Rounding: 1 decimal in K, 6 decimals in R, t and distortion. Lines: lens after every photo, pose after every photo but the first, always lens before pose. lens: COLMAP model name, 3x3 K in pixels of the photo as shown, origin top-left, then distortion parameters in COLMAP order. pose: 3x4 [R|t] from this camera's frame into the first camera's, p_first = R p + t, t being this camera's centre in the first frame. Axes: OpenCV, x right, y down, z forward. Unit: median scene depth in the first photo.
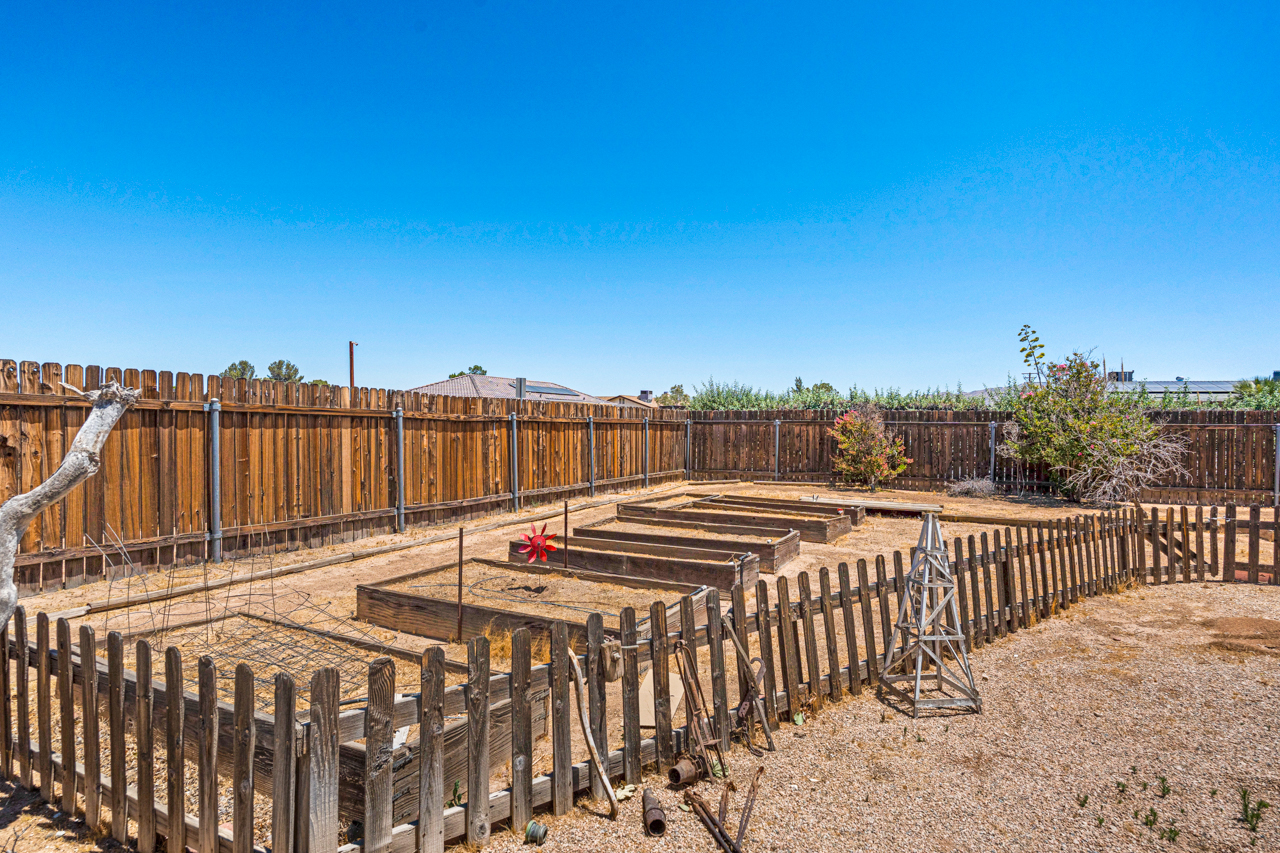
lens RADIAL K [[692.1, 0, 640.0], [0, 692.1, 426.5], [0, 0, 1]] dist [-0.000902, 0.000295]
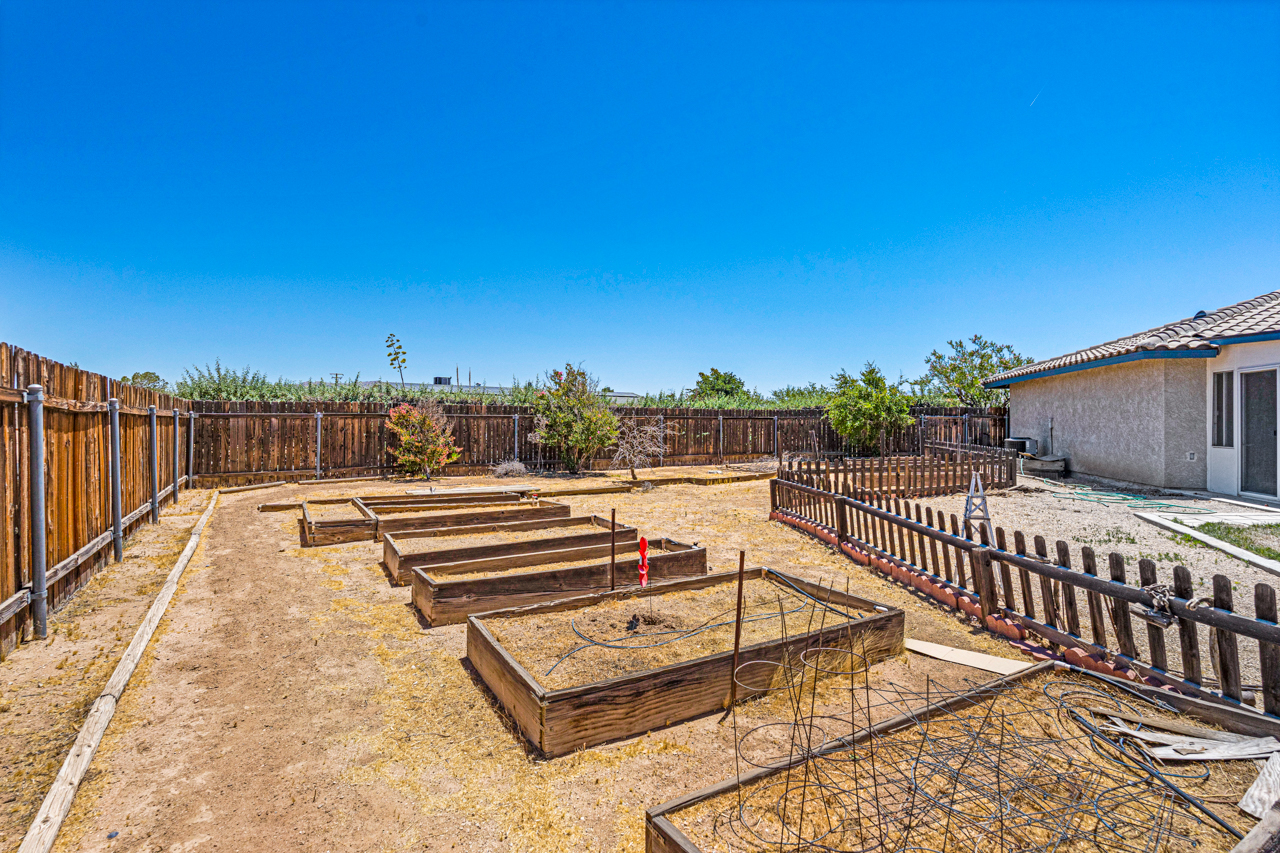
lens RADIAL K [[599.9, 0, 640.0], [0, 599.9, 426.5], [0, 0, 1]] dist [0.000178, 0.000050]
pose [[0.507565, -0.015084, 0.861482, -0.416953], [0.003975, 0.999877, 0.015166, -0.002342], [-0.861604, -0.004274, 0.507562, 0.353763]]
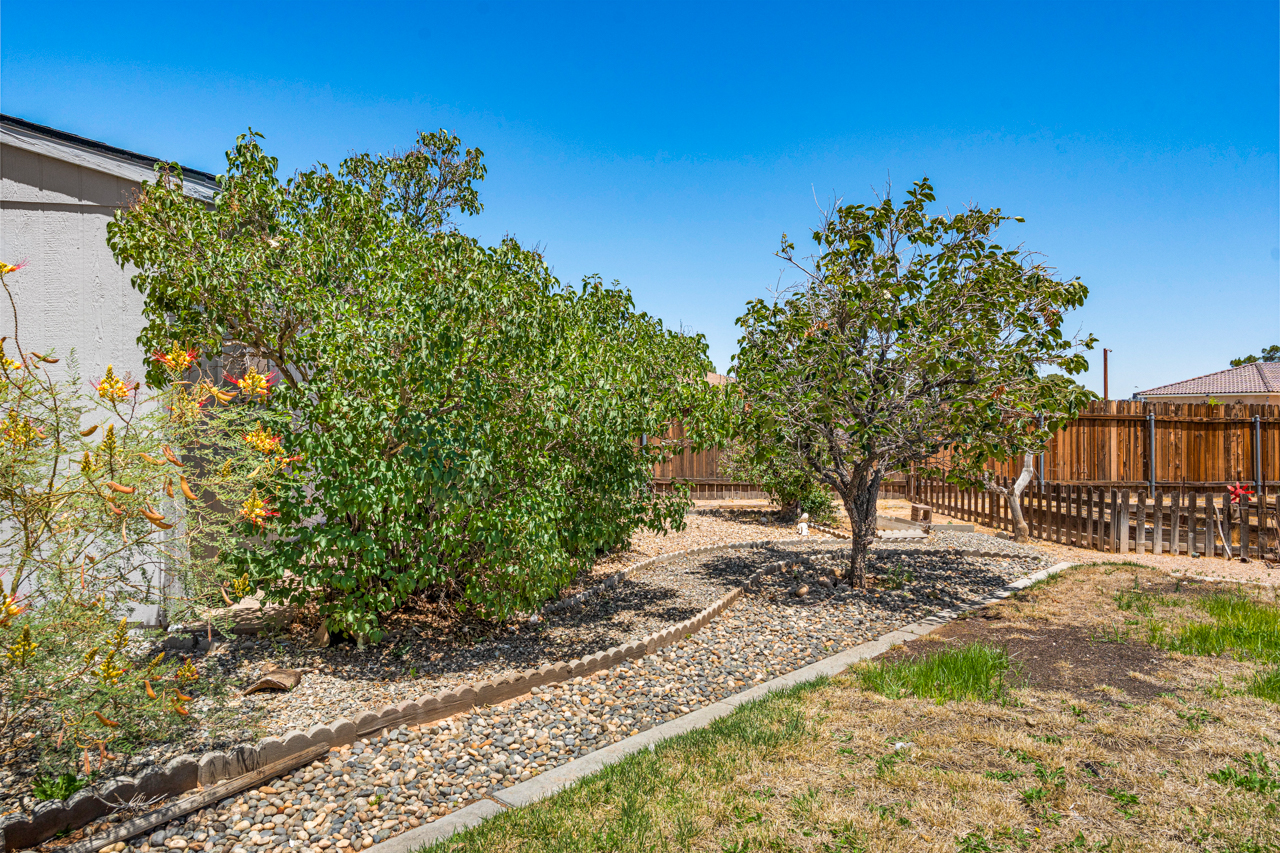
lens RADIAL K [[825.3, 0, 640.0], [0, 825.3, 426.5], [0, 0, 1]] dist [0.003270, 0.000534]
pose [[0.625423, 0.004049, -0.780276, 0.275697], [-0.006207, 0.999981, 0.000214, 0.005760], [0.780261, 0.004710, 0.625436, -0.761755]]
